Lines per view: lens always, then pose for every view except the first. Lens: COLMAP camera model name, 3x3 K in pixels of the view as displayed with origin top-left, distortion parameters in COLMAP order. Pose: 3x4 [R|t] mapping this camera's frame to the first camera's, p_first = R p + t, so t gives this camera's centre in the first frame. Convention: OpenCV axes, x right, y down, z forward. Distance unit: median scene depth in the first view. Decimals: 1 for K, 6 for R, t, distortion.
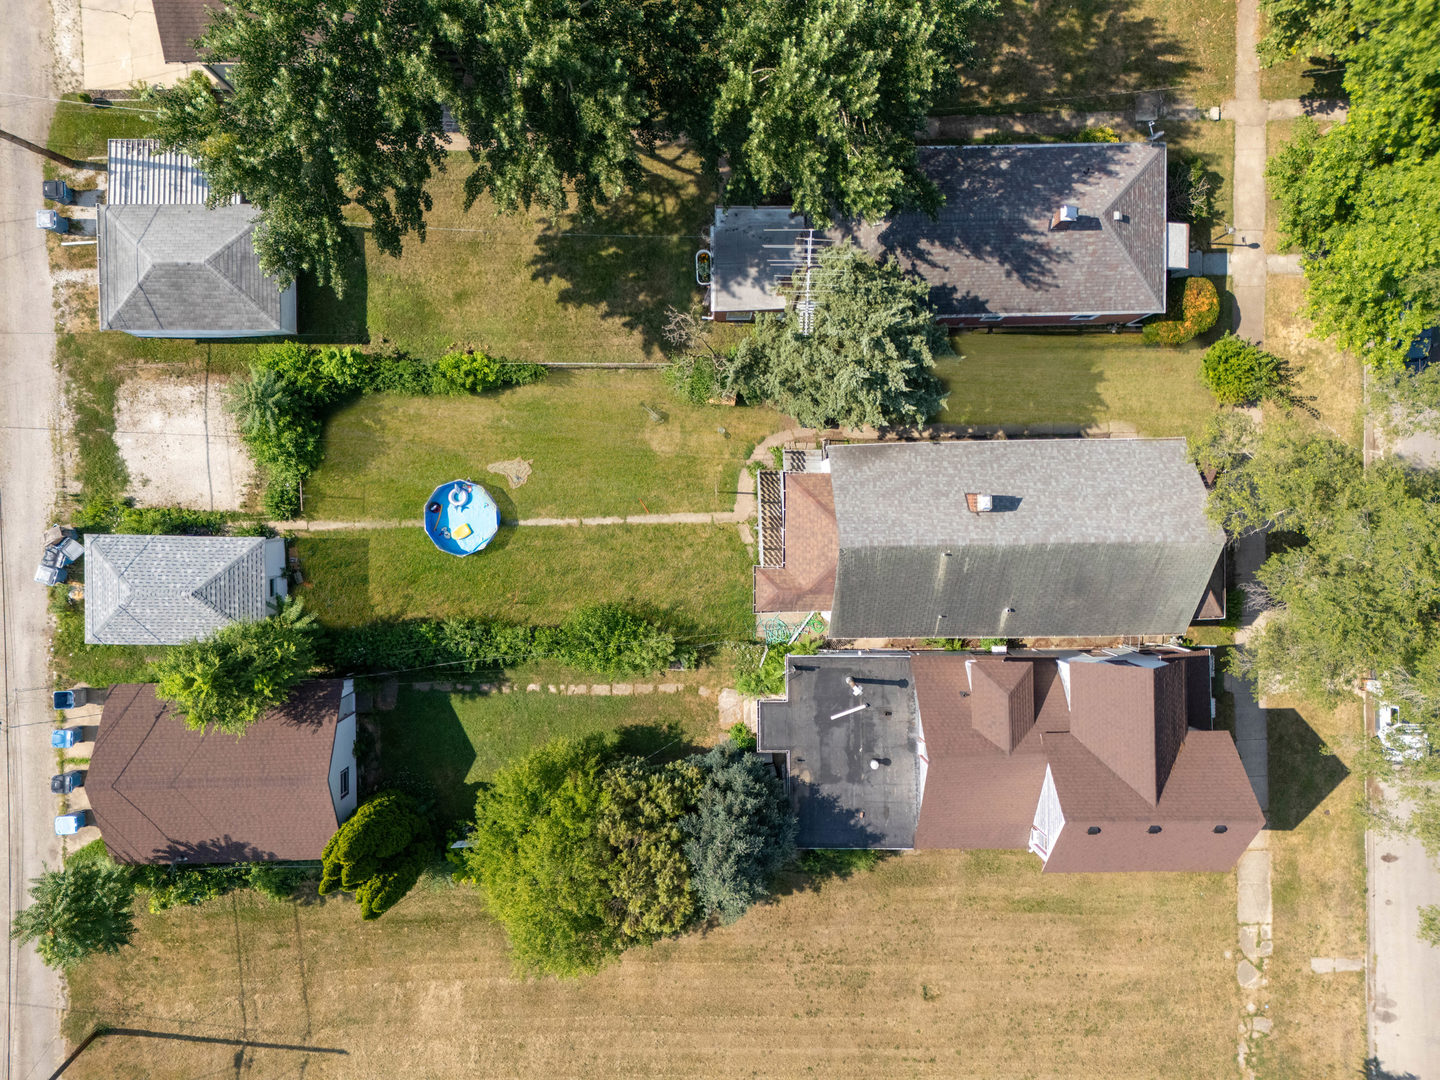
lens RADIAL K [[1044.4, 0, 720.0], [0, 1044.4, 540.0], [0, 0, 1]] dist [0.094675, -0.096812]
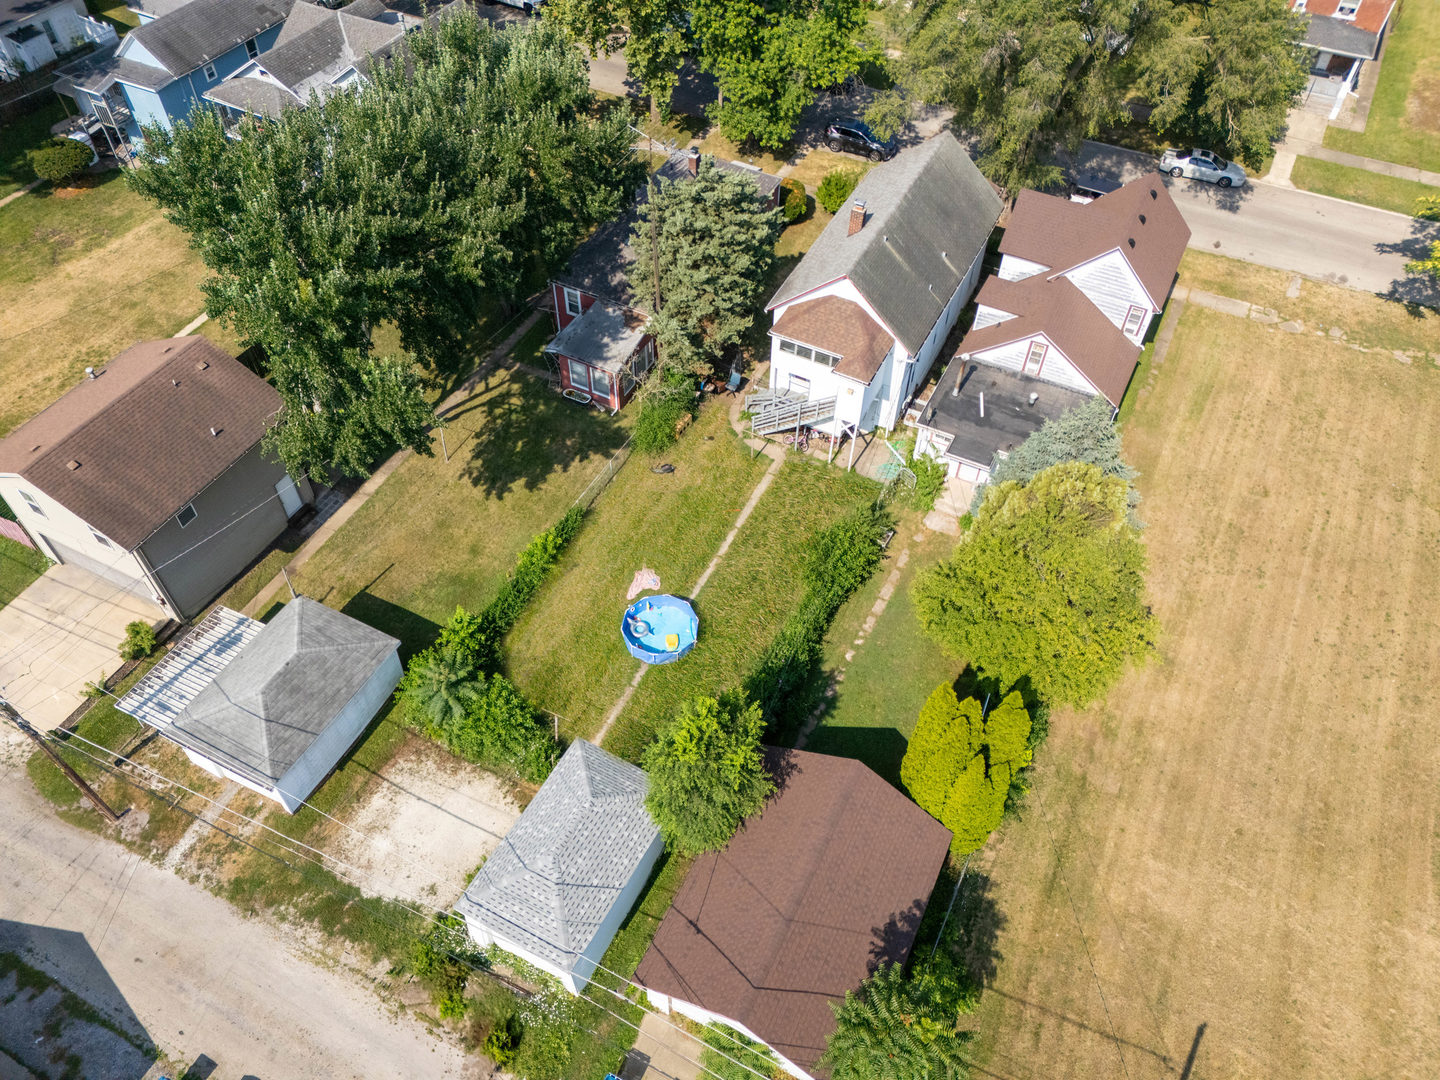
lens RADIAL K [[1044.4, 0, 720.0], [0, 1044.4, 540.0], [0, 0, 1]] dist [0.094675, -0.096812]
pose [[0.463371, -0.685945, 0.561041, -0.713207], [0.886054, 0.348609, -0.305582, 0.298190], [0.014029, 0.638710, 0.769319, 0.205786]]
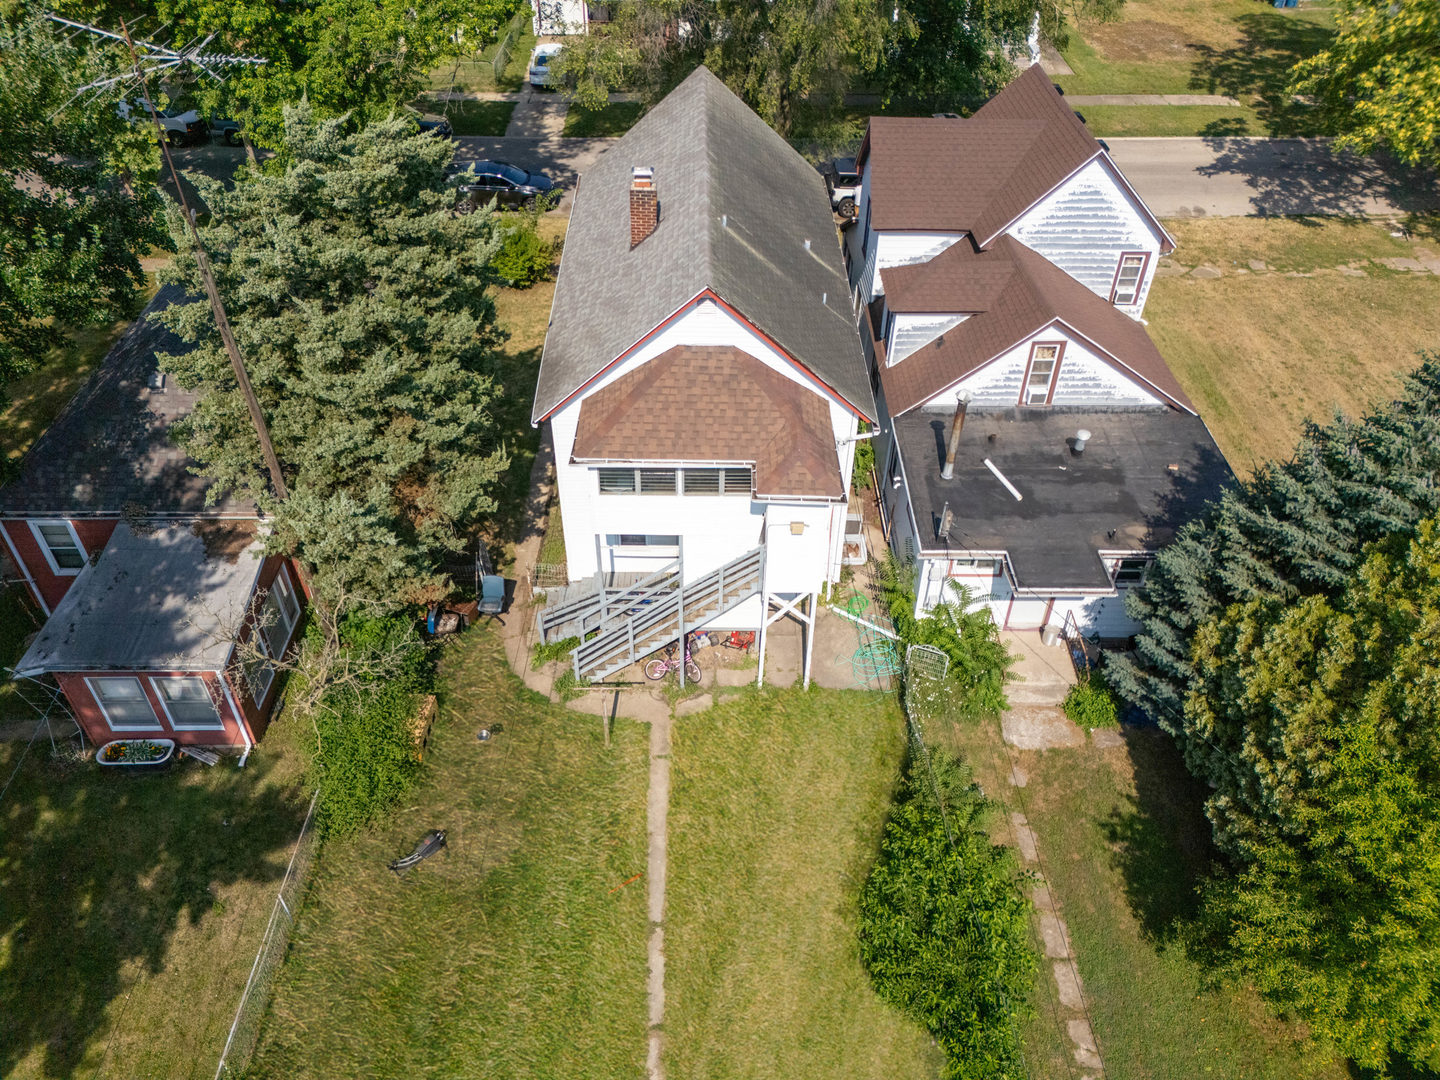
lens RADIAL K [[1056.9, 0, 725.9], [0, 1056.9, 535.8], [0, 0, 1]] dist [0.040246, -0.002847]
pose [[-0.006714, -0.662705, 0.748850, -0.319024], [0.999961, -0.008798, 0.001180, 0.009933], [0.005807, 0.748828, 0.662738, 0.607721]]
